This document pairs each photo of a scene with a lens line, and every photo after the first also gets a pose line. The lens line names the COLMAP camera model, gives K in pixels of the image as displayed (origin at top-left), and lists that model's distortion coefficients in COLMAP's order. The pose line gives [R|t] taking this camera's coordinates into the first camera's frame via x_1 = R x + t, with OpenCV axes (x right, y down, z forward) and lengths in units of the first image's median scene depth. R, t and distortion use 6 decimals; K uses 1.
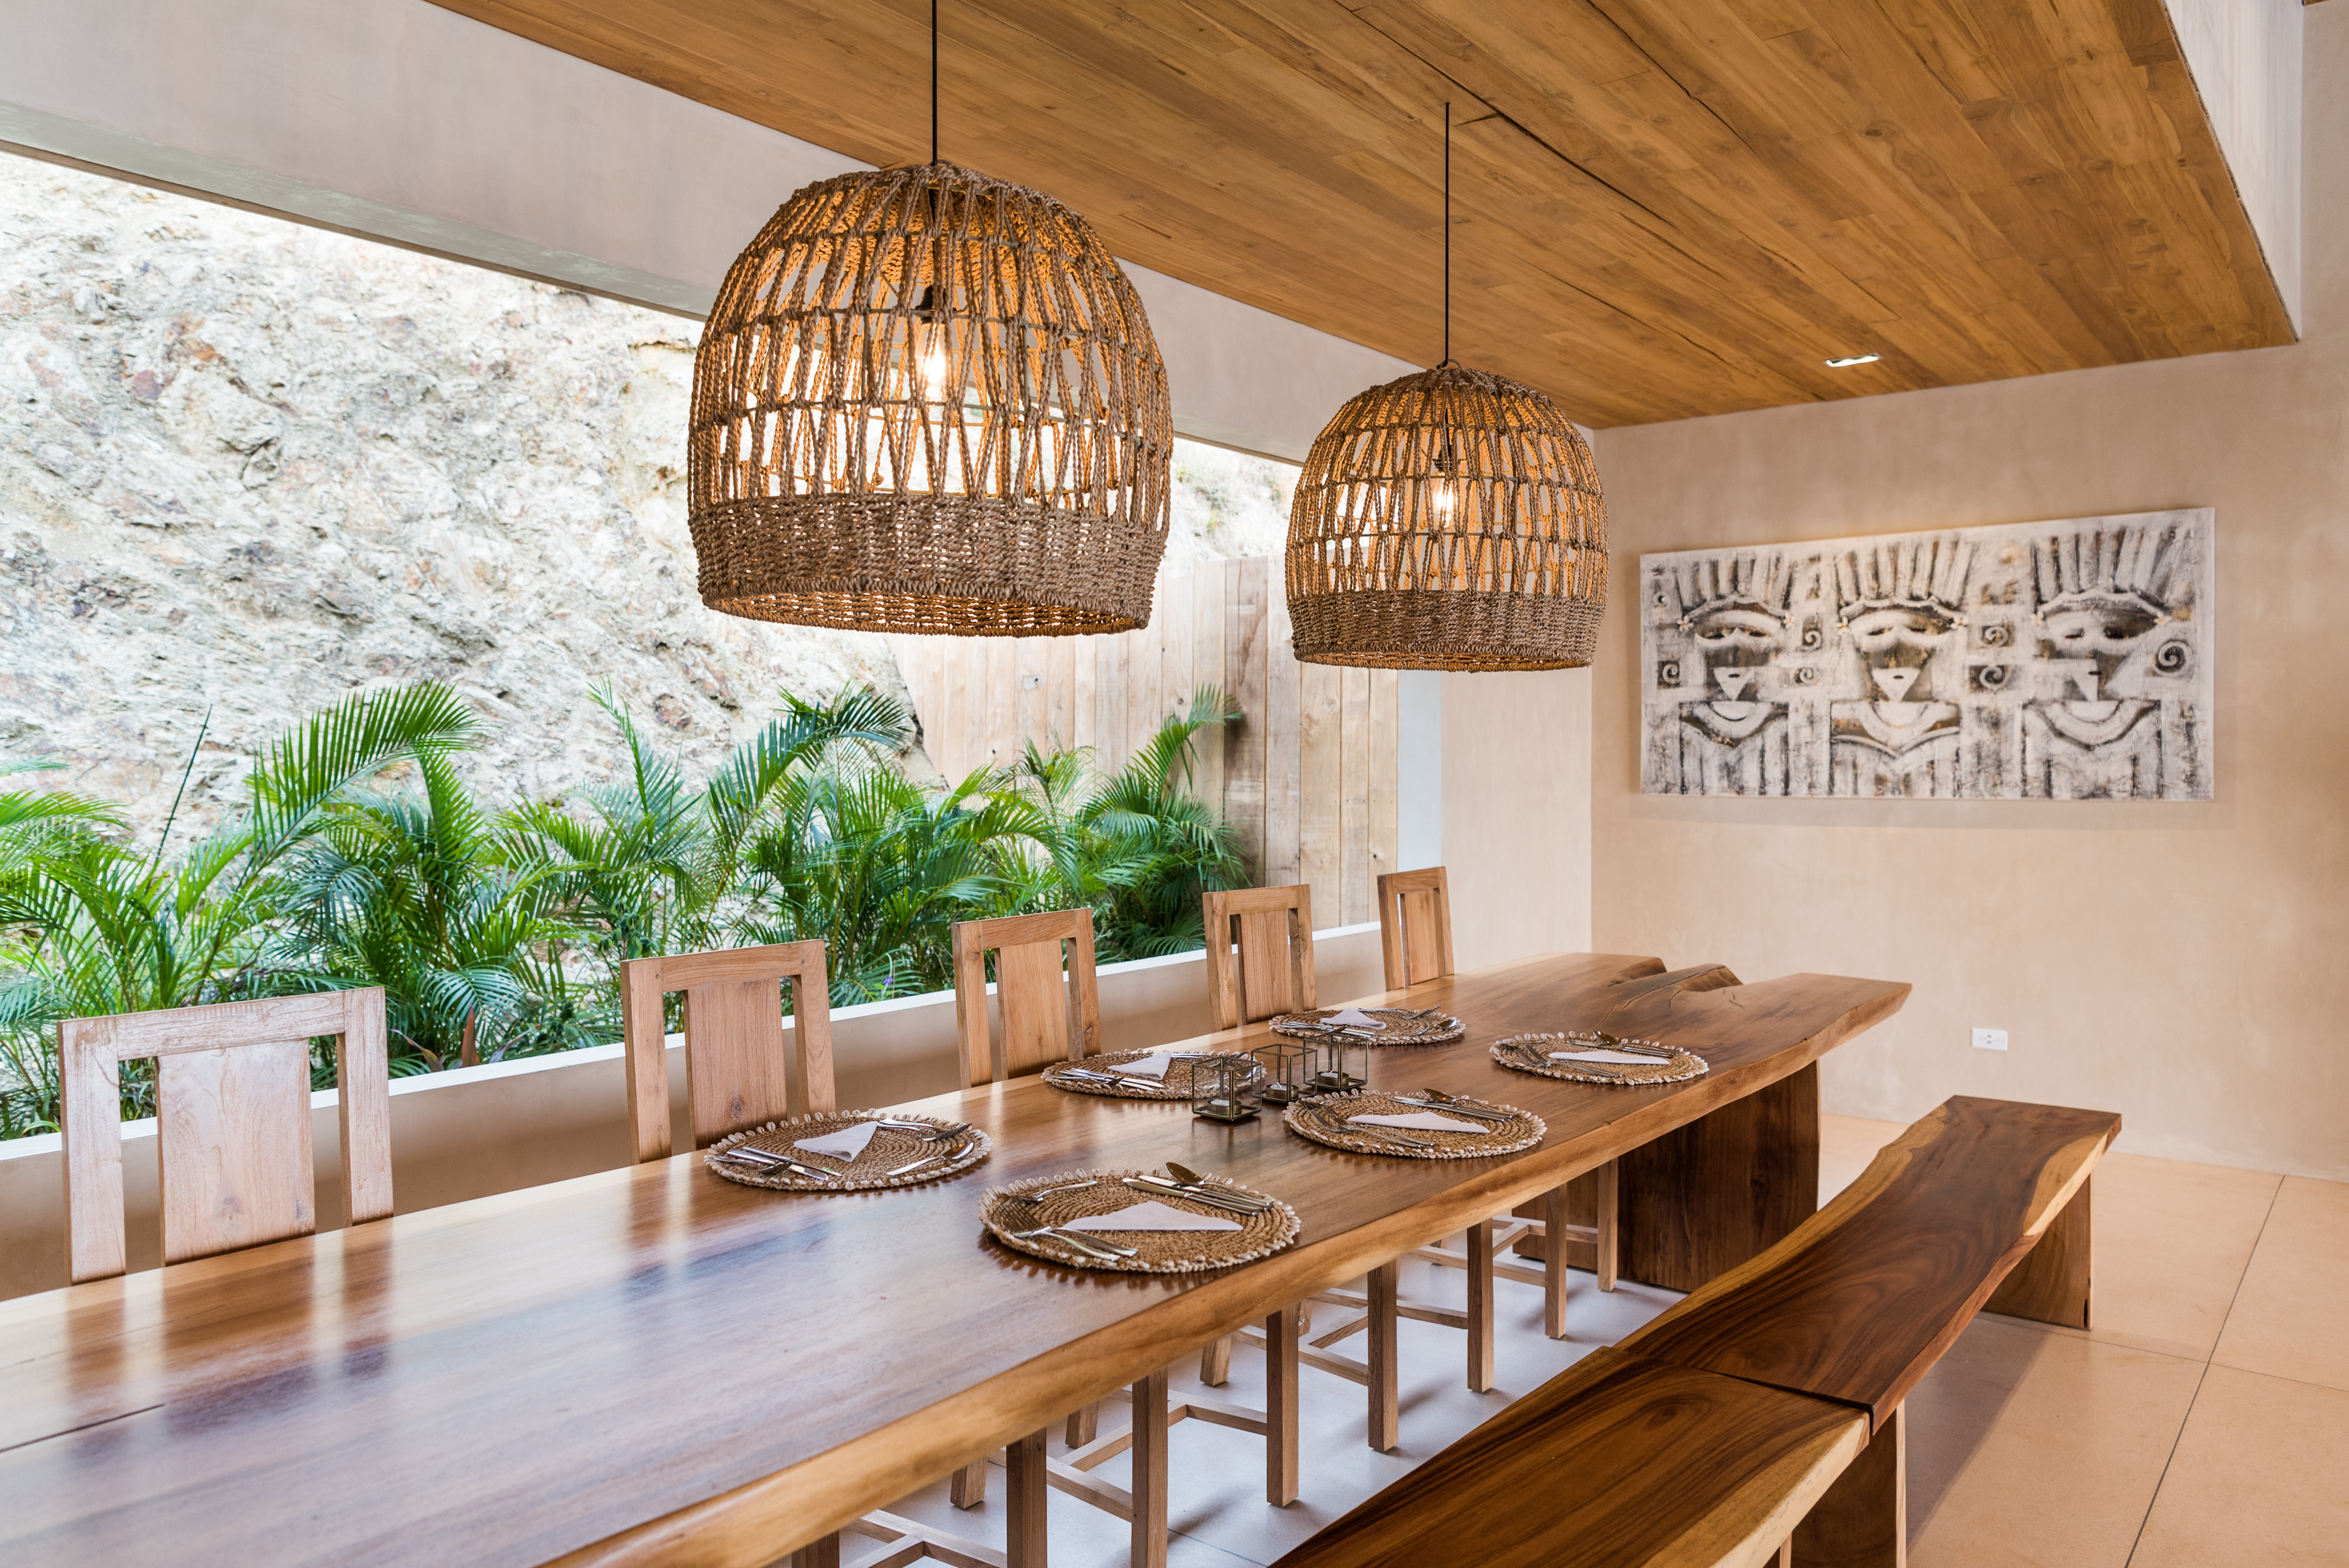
lens RADIAL K [[1559.1, 0, 1168.0], [0, 1559.1, 777.7], [0, 0, 1]] dist [-0.000500, -0.000346]
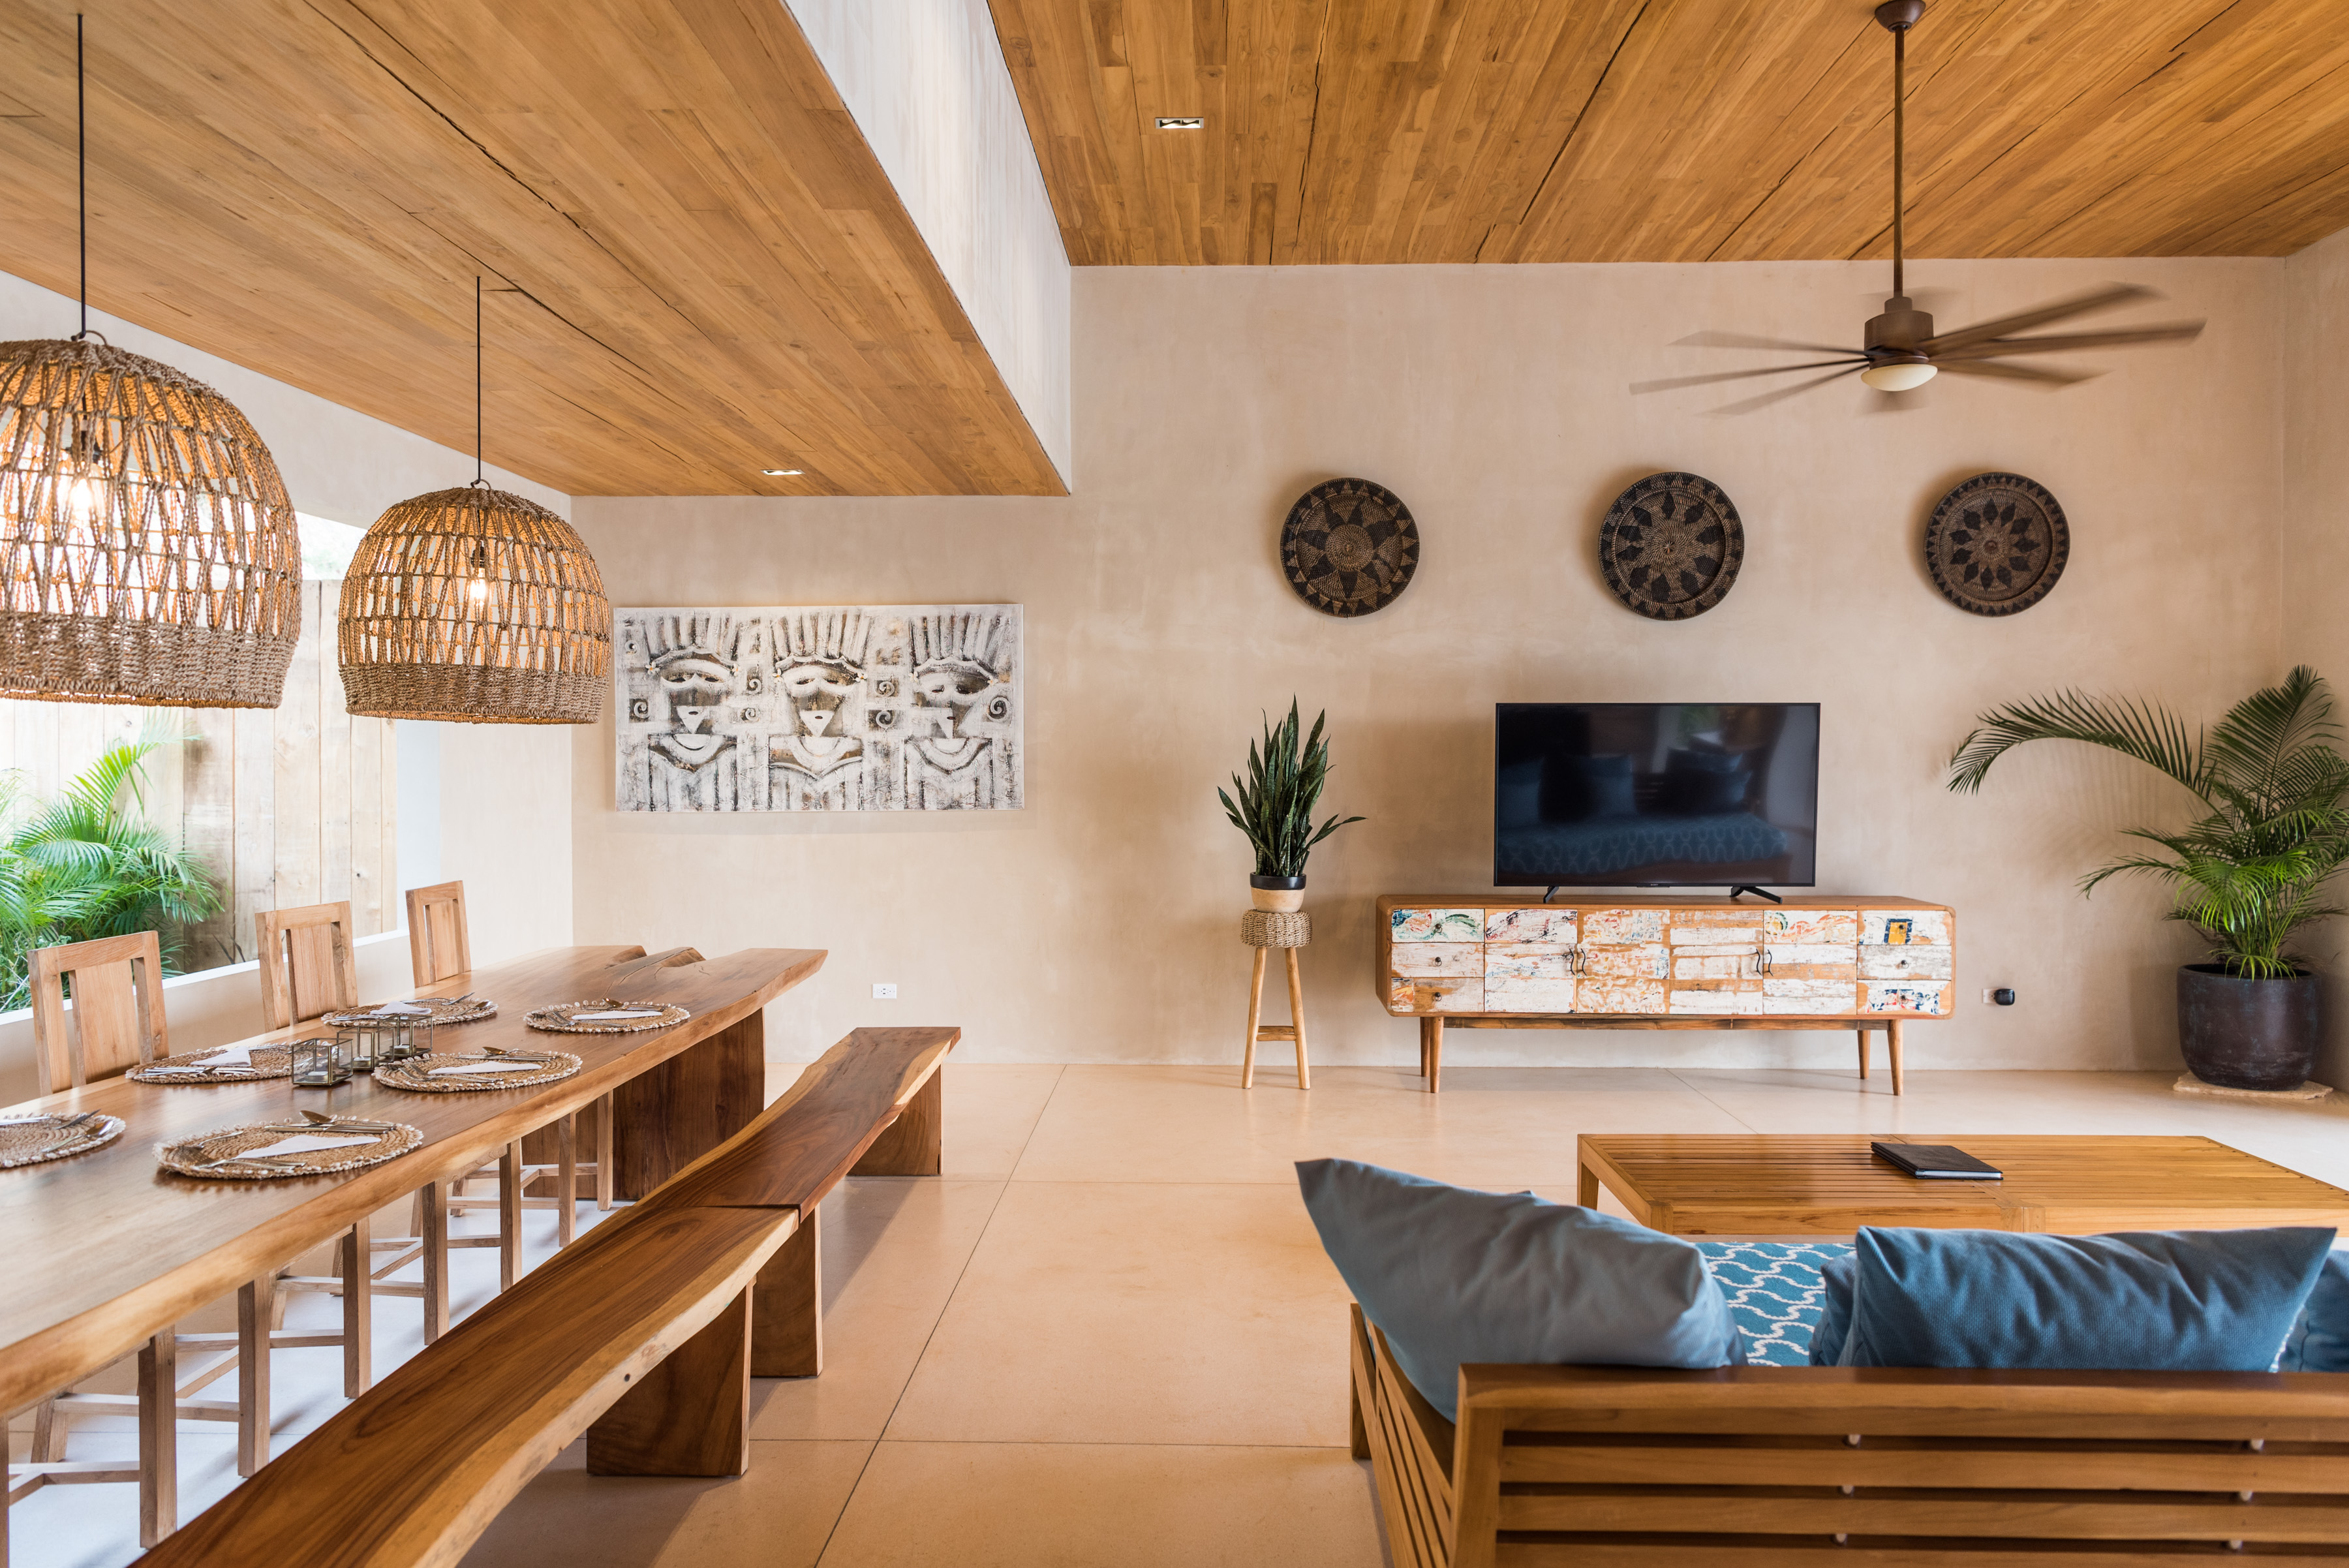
lens RADIAL K [[1559.1, 0, 1172.7], [0, 1559.1, 775.8], [0, 0, 1]] dist [-0.000500, -0.000346]
pose [[0.792198, -0.006554, 0.610228, -0.130821], [0.009312, 0.999956, -0.001349, -0.017877], [-0.610193, 0.006751, 0.792224, -0.301892]]
